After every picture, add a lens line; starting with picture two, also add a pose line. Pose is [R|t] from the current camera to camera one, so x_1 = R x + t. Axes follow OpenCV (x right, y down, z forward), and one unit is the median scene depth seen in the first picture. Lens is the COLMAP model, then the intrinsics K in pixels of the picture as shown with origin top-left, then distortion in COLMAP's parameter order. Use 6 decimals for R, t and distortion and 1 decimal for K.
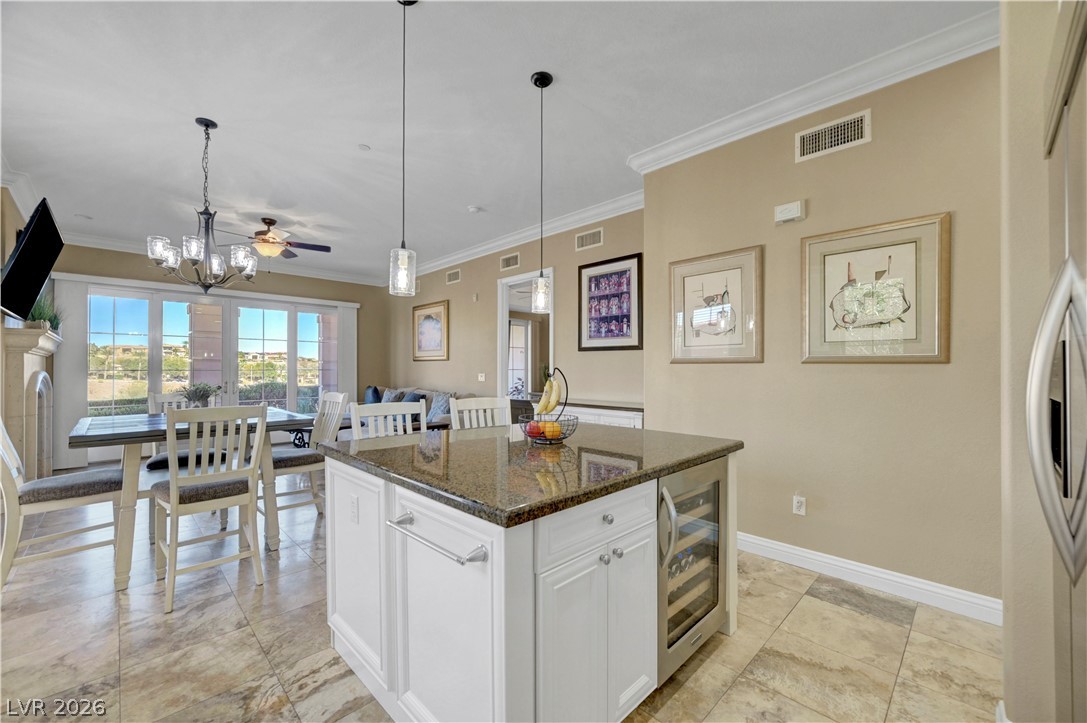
lens RADIAL K [[433.3, 0, 542.4], [0, 433.3, 367.9], [0, 0, 1]] dist [0.000124, 0.000085]
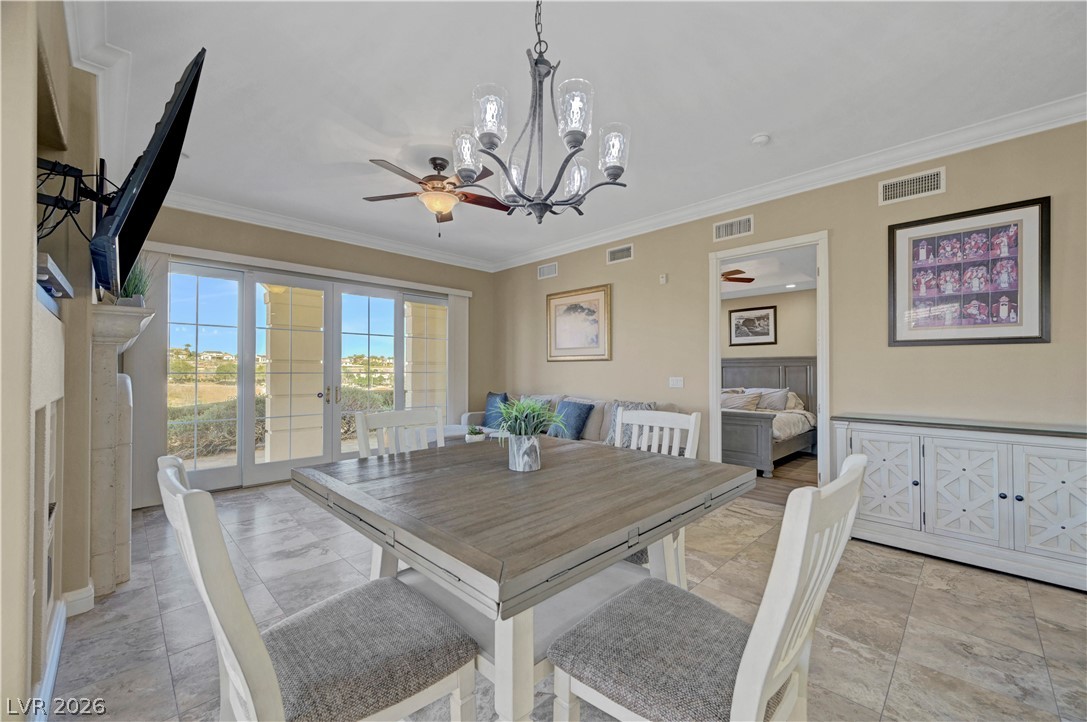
lens RADIAL K [[427.7, 0, 543.0], [0, 427.7, 366.0], [0, 0, 1]] dist [-0.000110, 0.000171]
pose [[0.999940, 0.000175, 0.010938, -0.527656], [-0.000067, 0.999951, -0.009877, 0.000042], [-0.010939, 0.009876, 0.999891, 0.340702]]
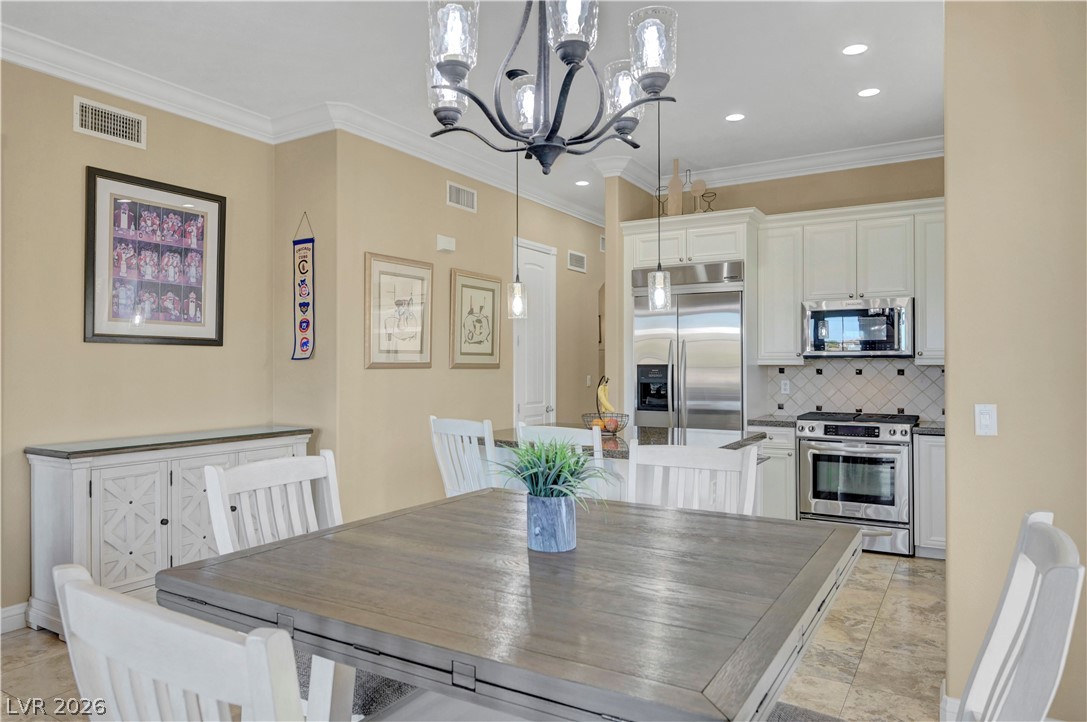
lens RADIAL K [[711.6, 0, 542.8], [0, 711.6, 357.3], [0, 0, 1]] dist [-0.000138, 0.001552]
pose [[-0.251213, 0.007704, 0.967901, -0.884546], [0.000056, 0.999968, -0.007945, -0.015996], [-0.967932, -0.001941, -0.251205, 0.768369]]
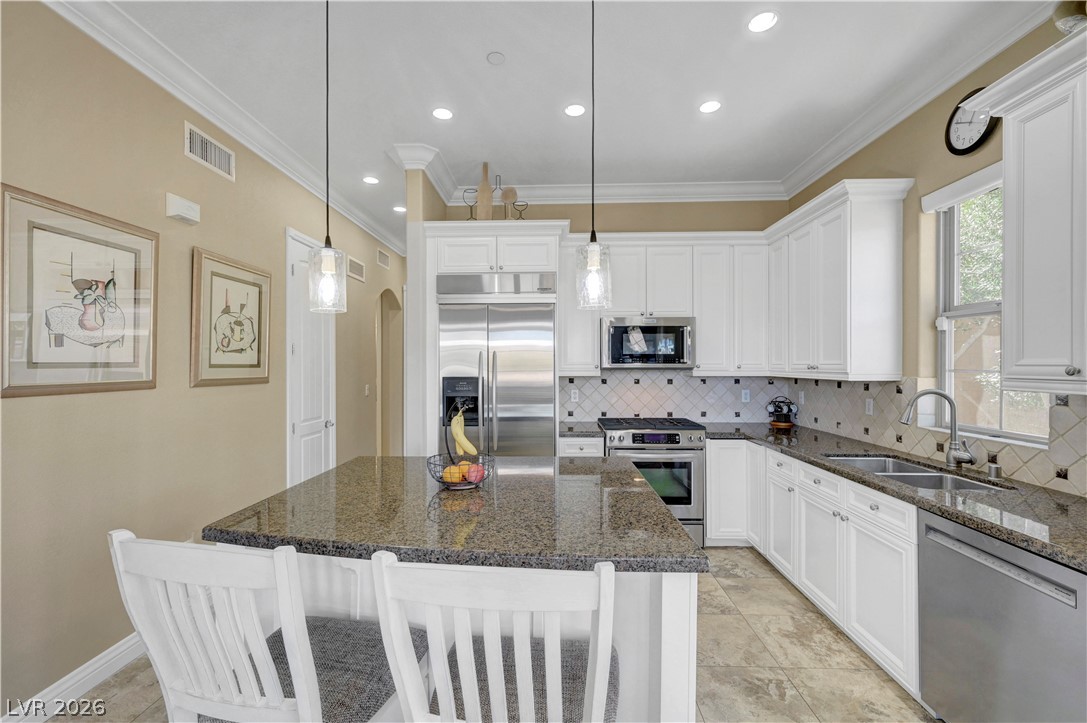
lens RADIAL K [[457.5, 0, 542.1], [0, 457.5, 365.4], [0, 0, 1]] dist [-0.000278, -0.000110]
pose [[-0.690385, -0.000864, 0.723442, -0.350015], [0.000620, 0.999998, 0.001786, -0.034205], [-0.723442, 0.001682, -0.690383, 0.689471]]
